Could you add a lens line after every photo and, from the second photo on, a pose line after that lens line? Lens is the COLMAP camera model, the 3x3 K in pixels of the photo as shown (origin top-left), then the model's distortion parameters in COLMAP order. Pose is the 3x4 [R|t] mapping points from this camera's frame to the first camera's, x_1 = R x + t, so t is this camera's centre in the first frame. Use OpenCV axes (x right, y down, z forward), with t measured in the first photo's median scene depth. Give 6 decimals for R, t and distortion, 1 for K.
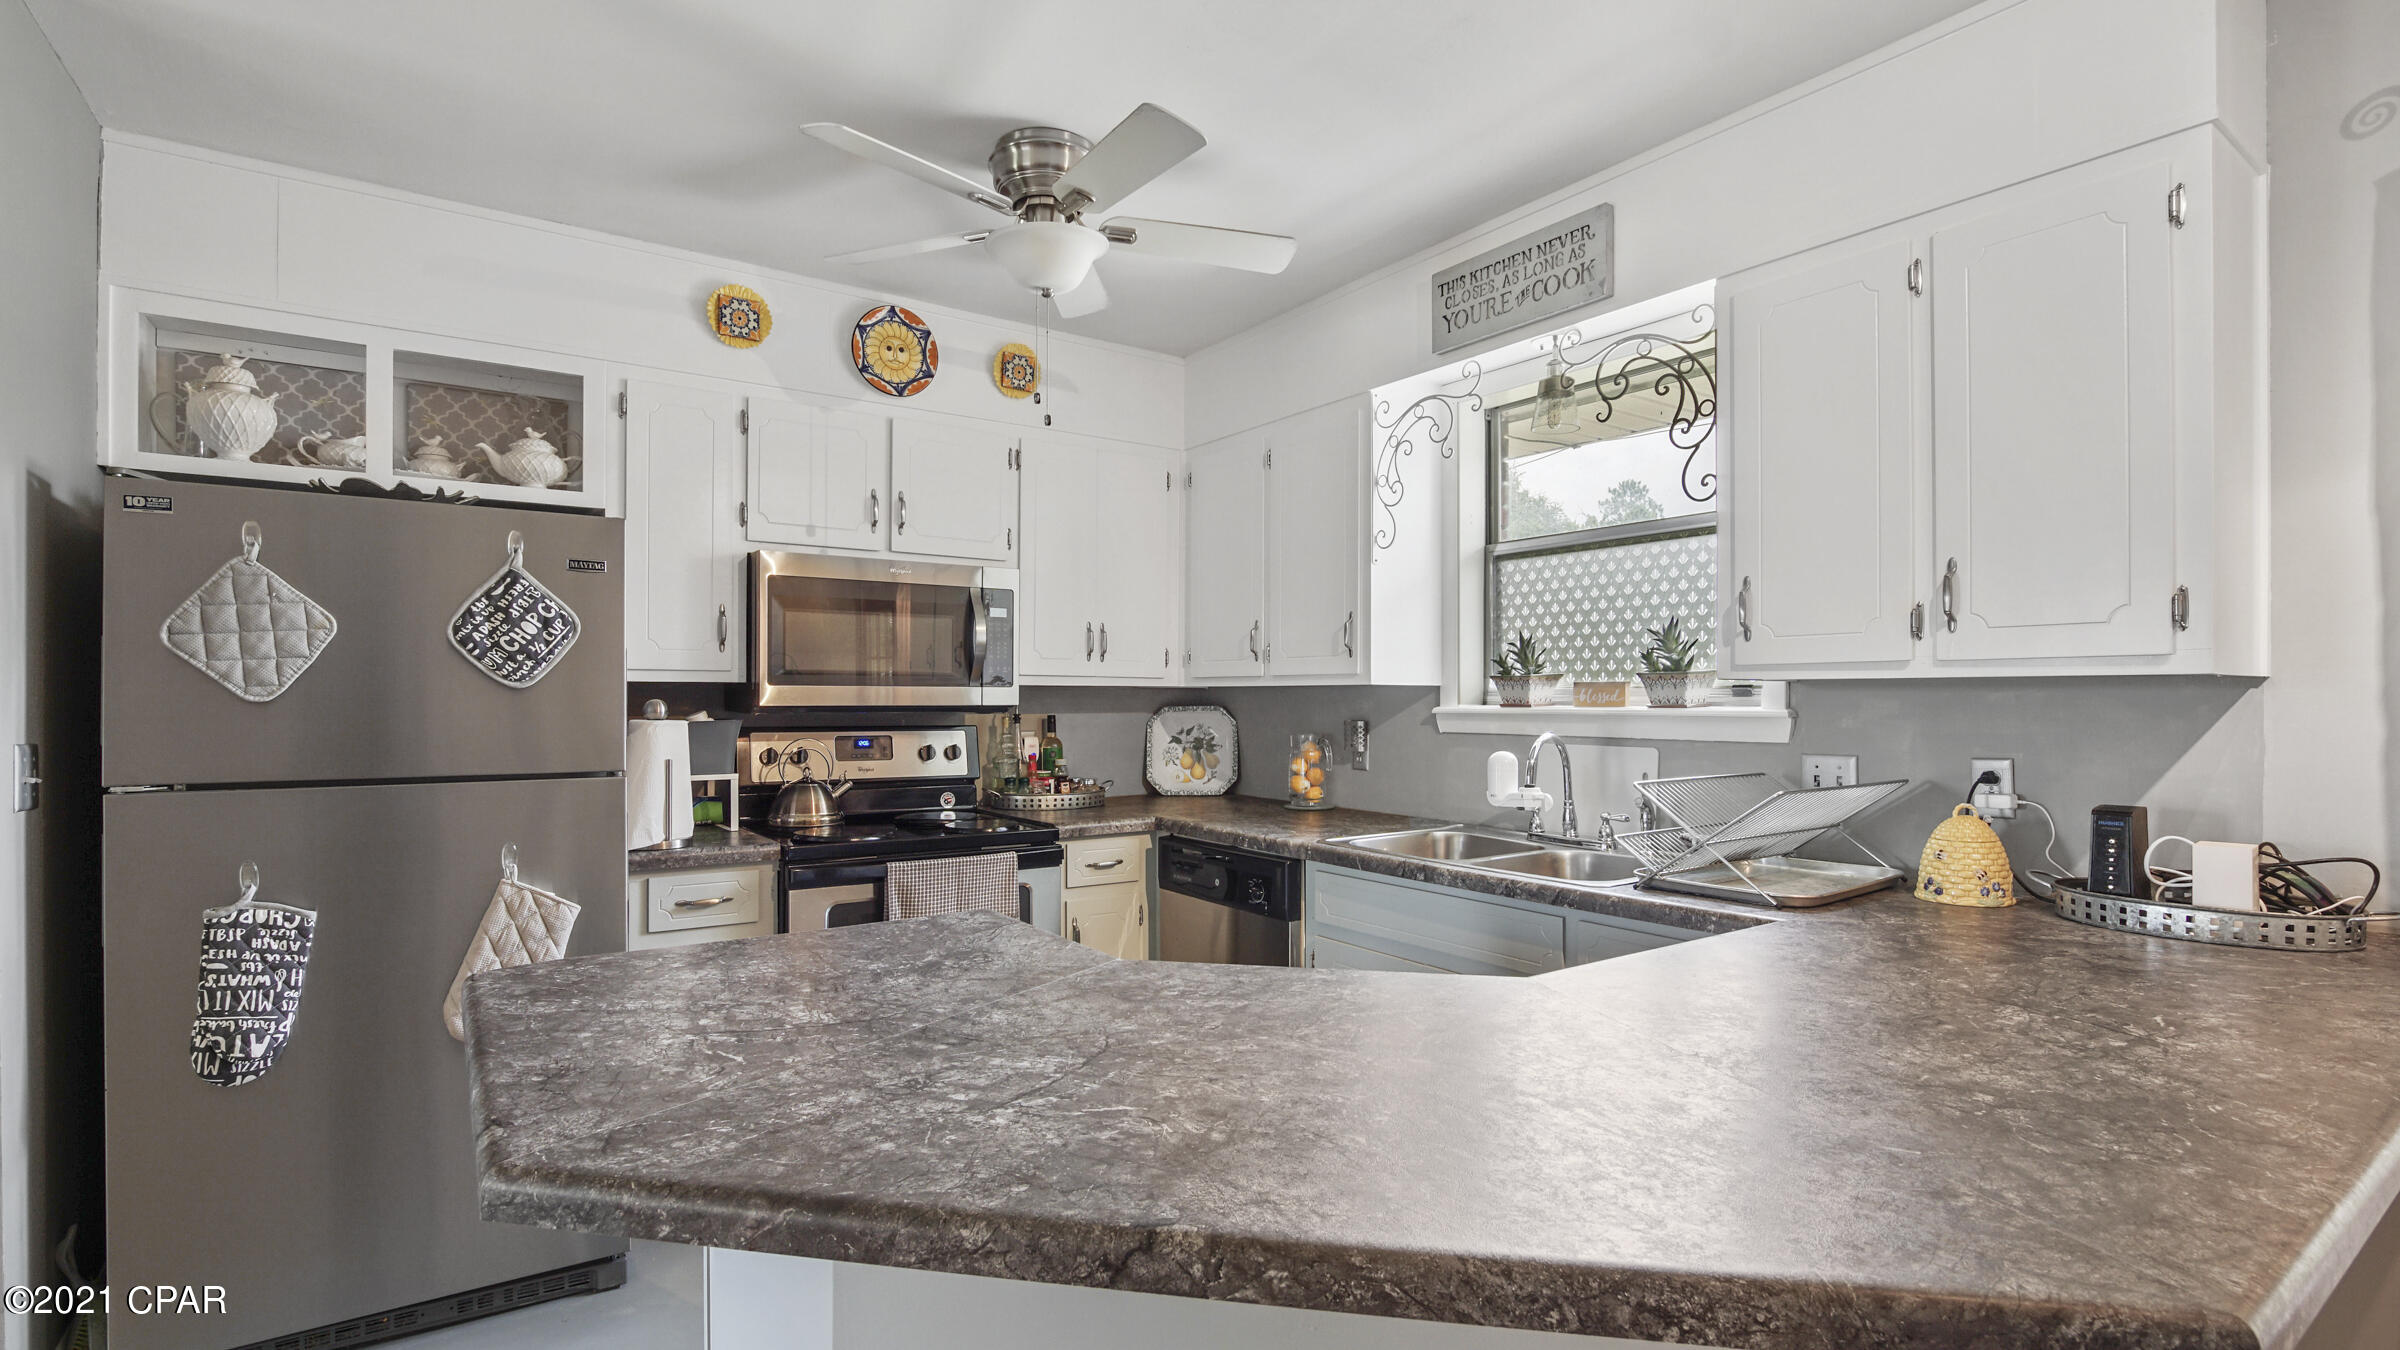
lens RADIAL K [[1096.5, 0, 1200.0], [0, 1096.5, 689.1], [0, 0, 1]] dist [-0.000376, -0.000187]
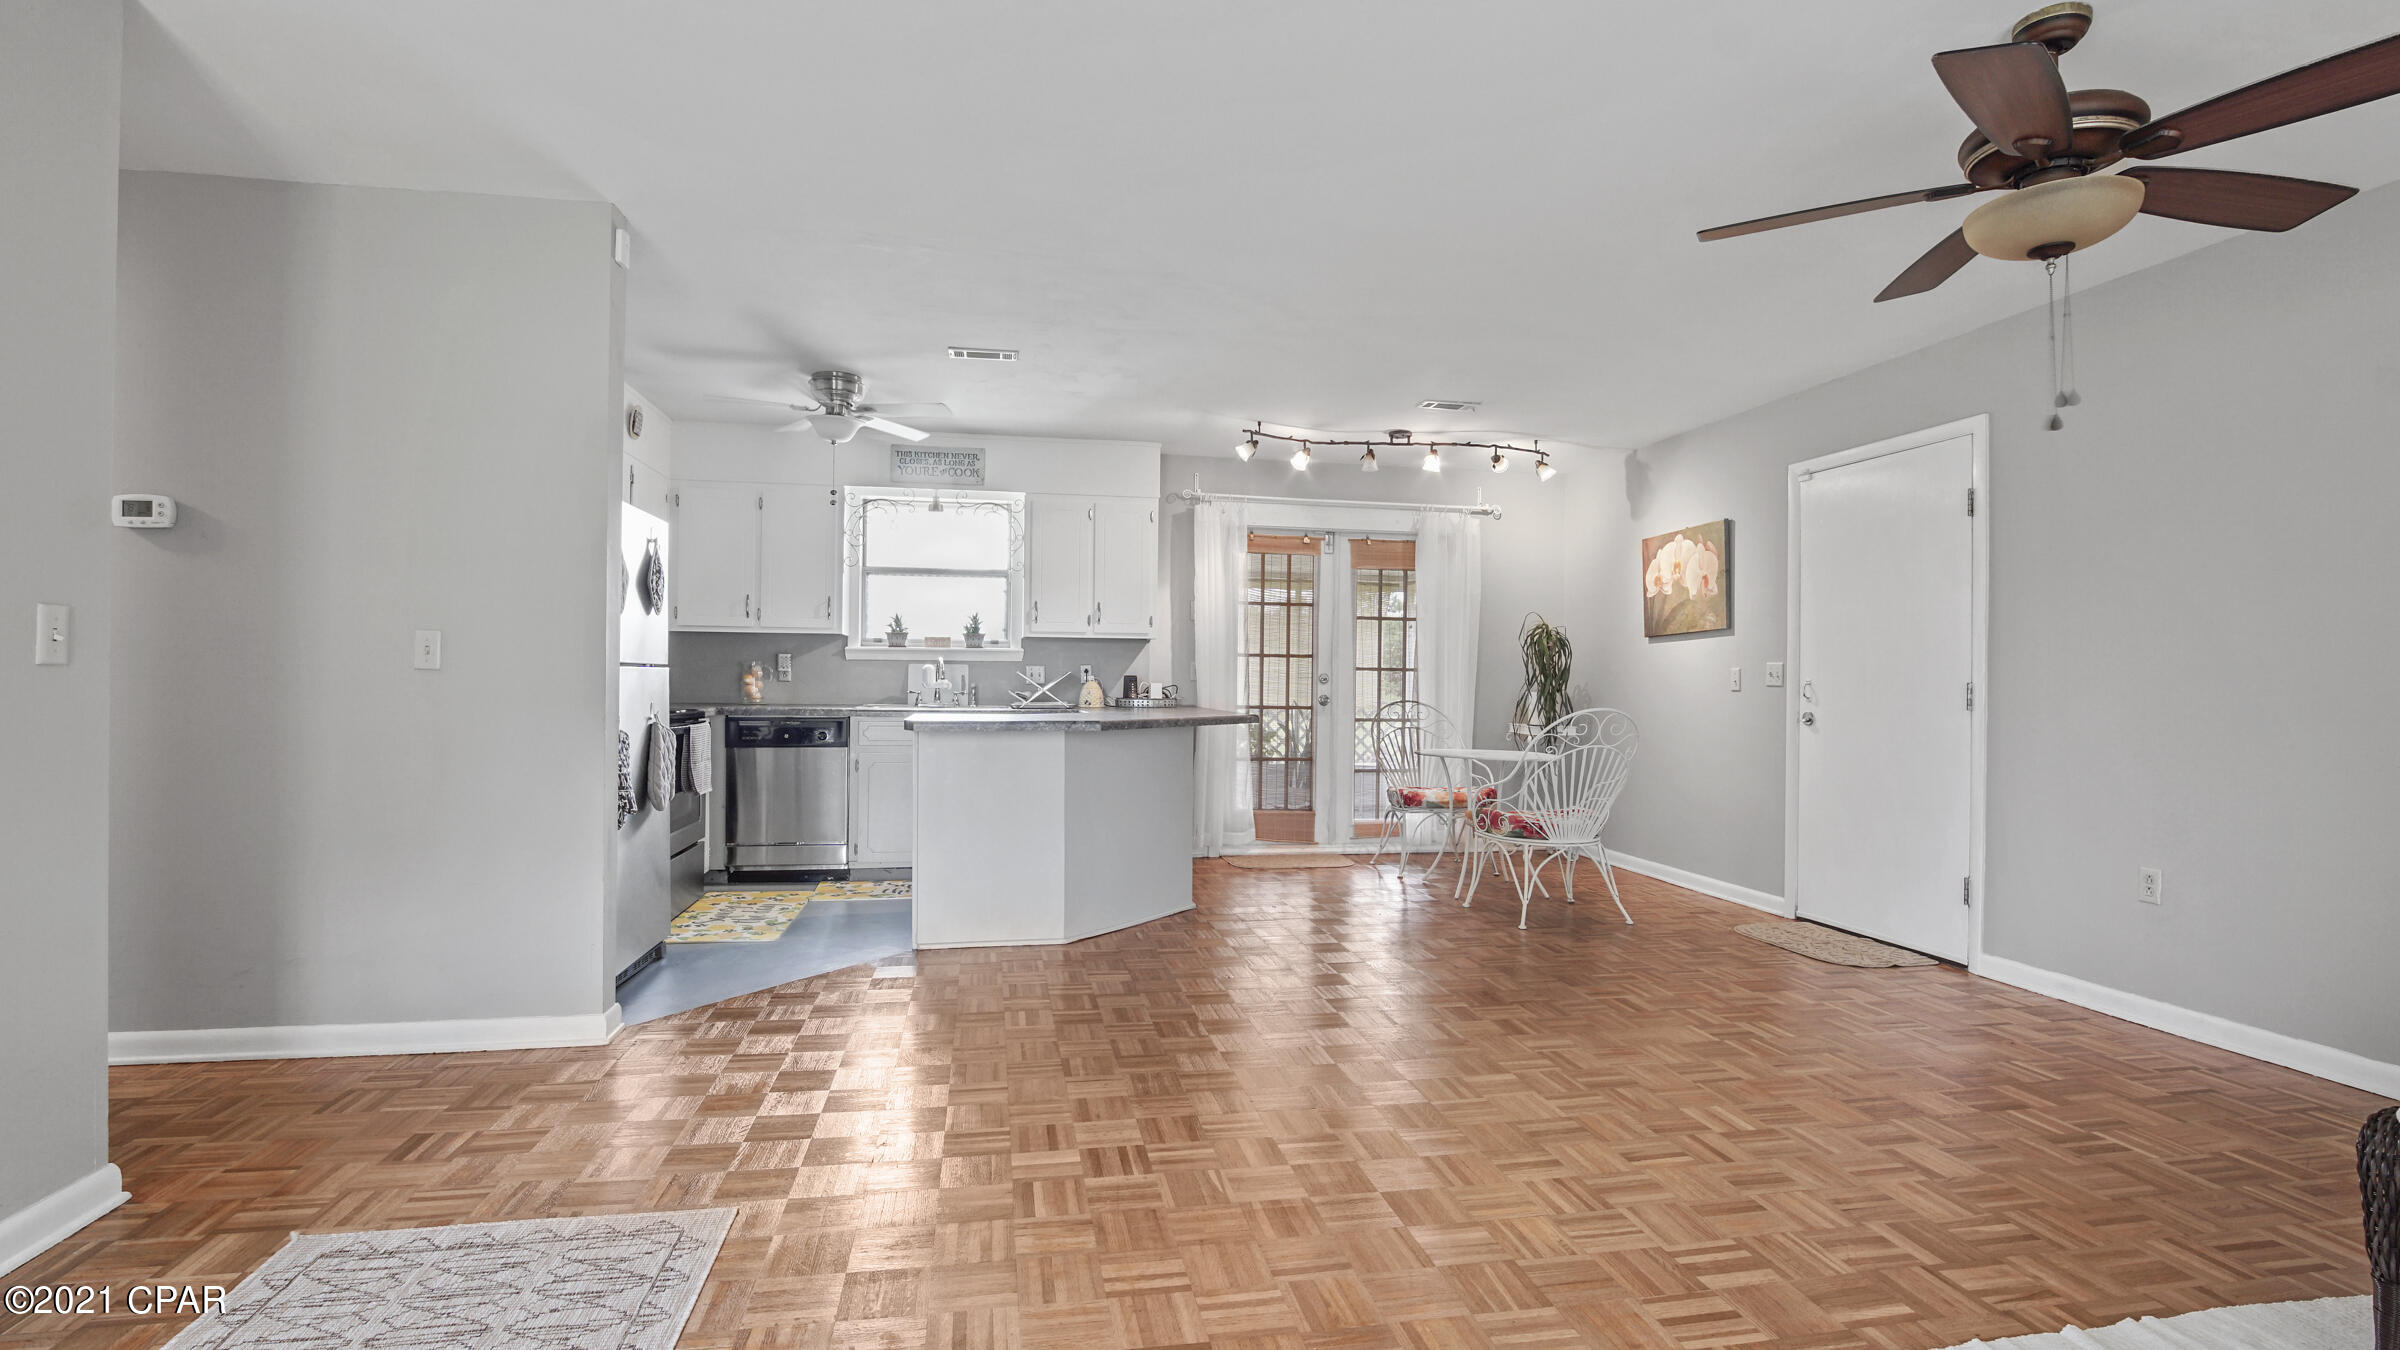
lens RADIAL K [[1096.5, 0, 1206.2], [0, 1096.5, 680.5], [0, 0, 1]] dist [-0.000376, -0.000187]
pose [[0.430735, 0.005072, 0.902464, -1.703630], [-0.014626, 0.999892, 0.001361, 0.086000], [-0.902360, -0.013785, 0.430763, -0.577500]]
